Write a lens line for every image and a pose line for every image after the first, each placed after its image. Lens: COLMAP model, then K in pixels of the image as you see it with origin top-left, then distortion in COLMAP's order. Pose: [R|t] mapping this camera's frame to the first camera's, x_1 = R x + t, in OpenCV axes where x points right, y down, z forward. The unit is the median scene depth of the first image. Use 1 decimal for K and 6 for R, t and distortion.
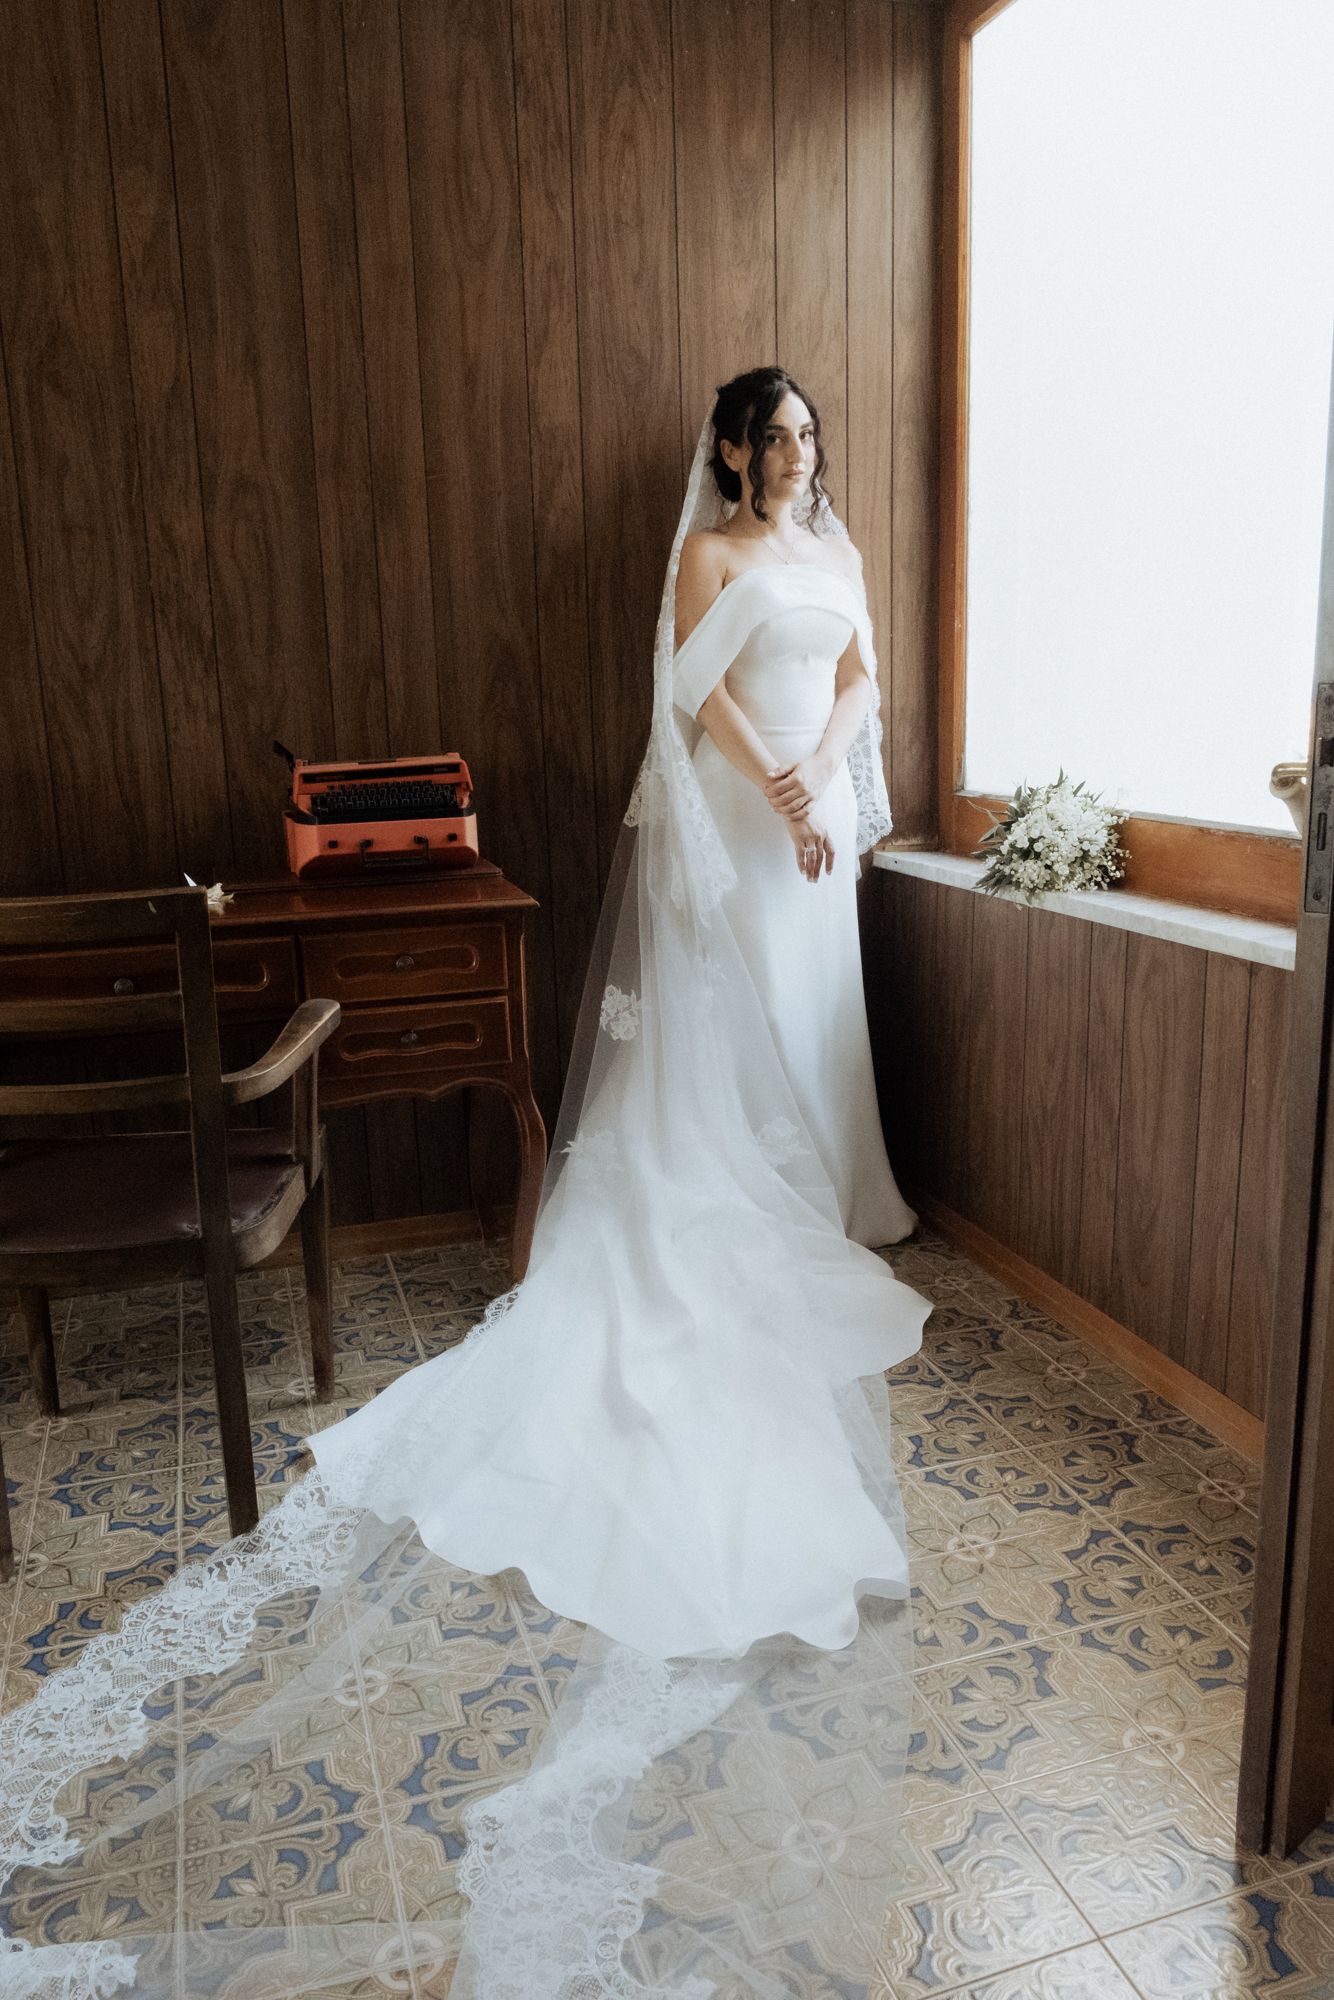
lens RADIAL K [[1410.1, 0, 674.6], [0, 1410.1, 1002.9], [0, 0, 1]] dist [-0.039109, 0.024542]
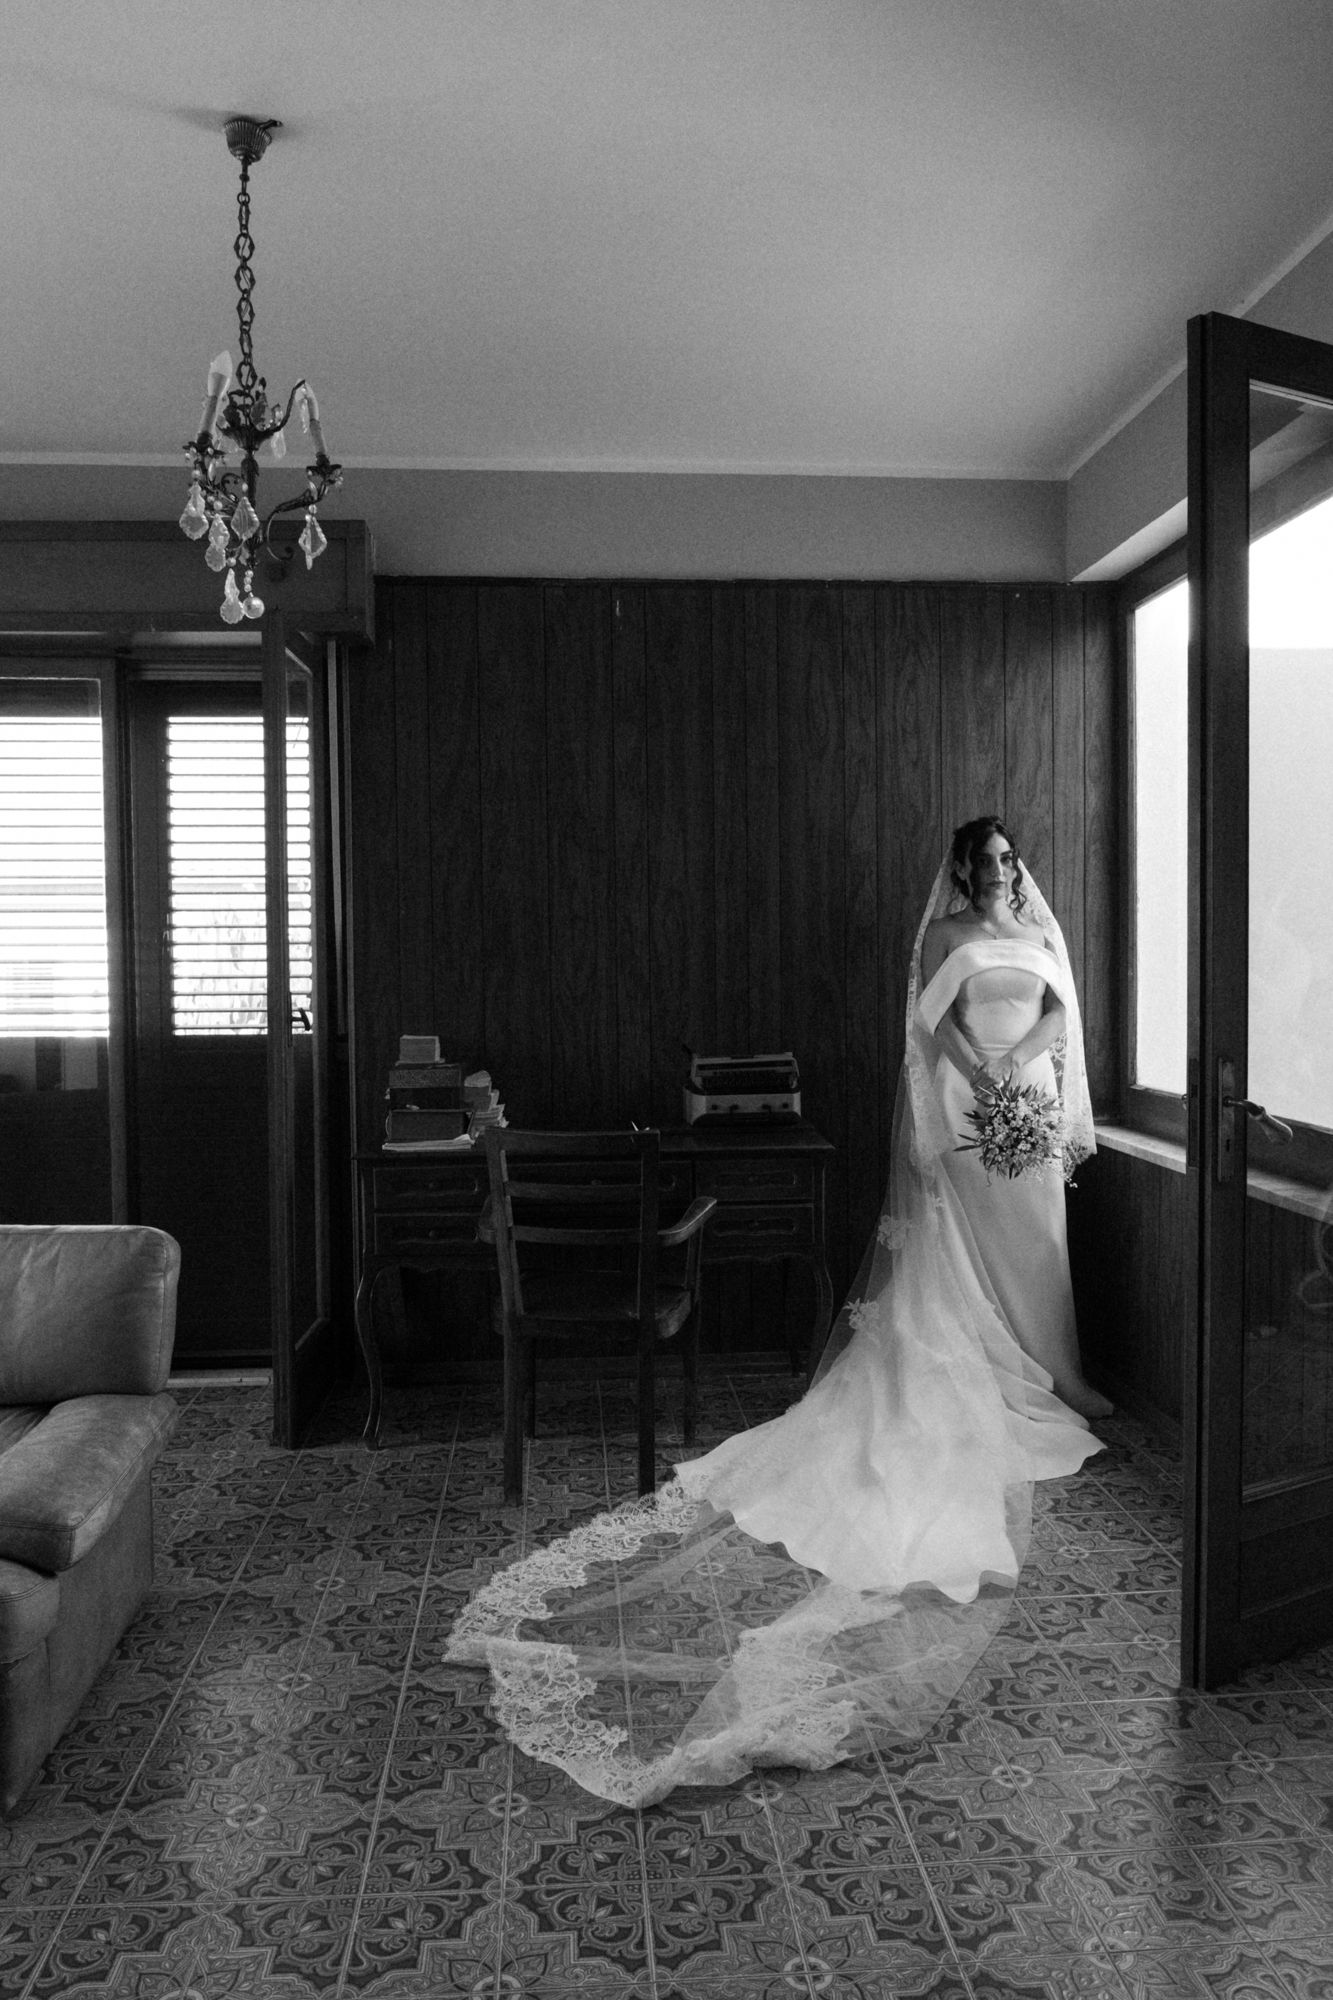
lens RADIAL K [[1410.1, 0, 674.1], [0, 1410.1, 1002.9], [0, 0, 1]] dist [-0.039109, 0.024542]
pose [[0.971252, 0.023150, -0.236925, 0.096383], [-0.064016, 0.983998, -0.166280, 0.043102], [0.229284, 0.176667, 0.957193, -0.585007]]
